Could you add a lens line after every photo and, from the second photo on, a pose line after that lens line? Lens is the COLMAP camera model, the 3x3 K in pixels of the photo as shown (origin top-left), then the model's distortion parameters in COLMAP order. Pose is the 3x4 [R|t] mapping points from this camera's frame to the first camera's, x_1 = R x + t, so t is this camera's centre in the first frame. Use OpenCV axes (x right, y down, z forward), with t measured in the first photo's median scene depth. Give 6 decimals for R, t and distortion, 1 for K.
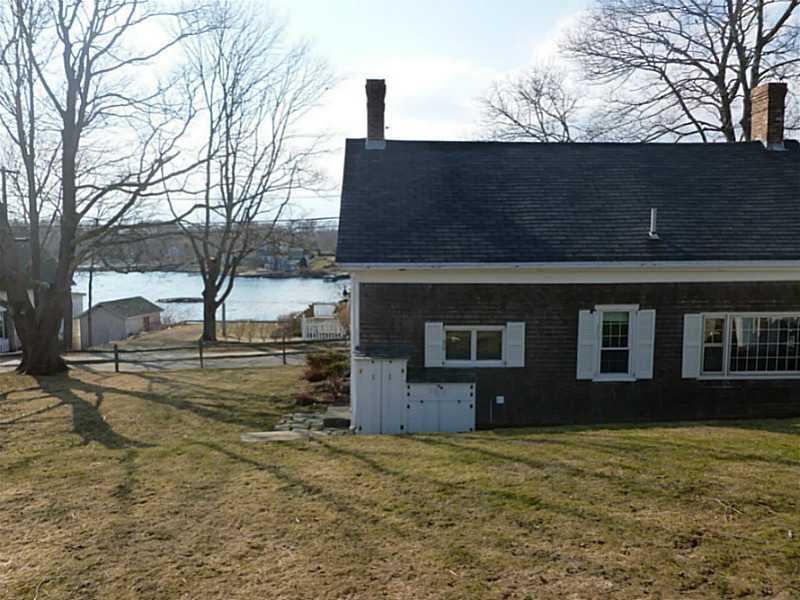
lens RADIAL K [[687.0, 0, 400.0], [0, 687.0, 300.0], [0, 0, 1]] dist [-0.026586, 0.014379]
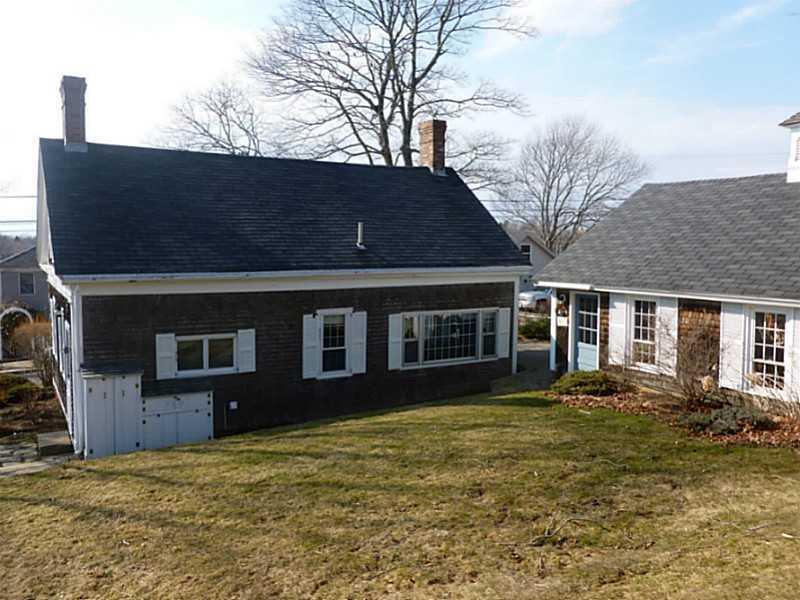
lens RADIAL K [[687.0, 0, 400.0], [0, 687.0, 300.0], [0, 0, 1]] dist [-0.026586, 0.014379]
pose [[0.867093, -0.033175, 0.497041, -0.145217], [0.037528, 0.999295, 0.001229, -0.004412], [-0.496731, 0.017587, 0.867726, -0.019292]]
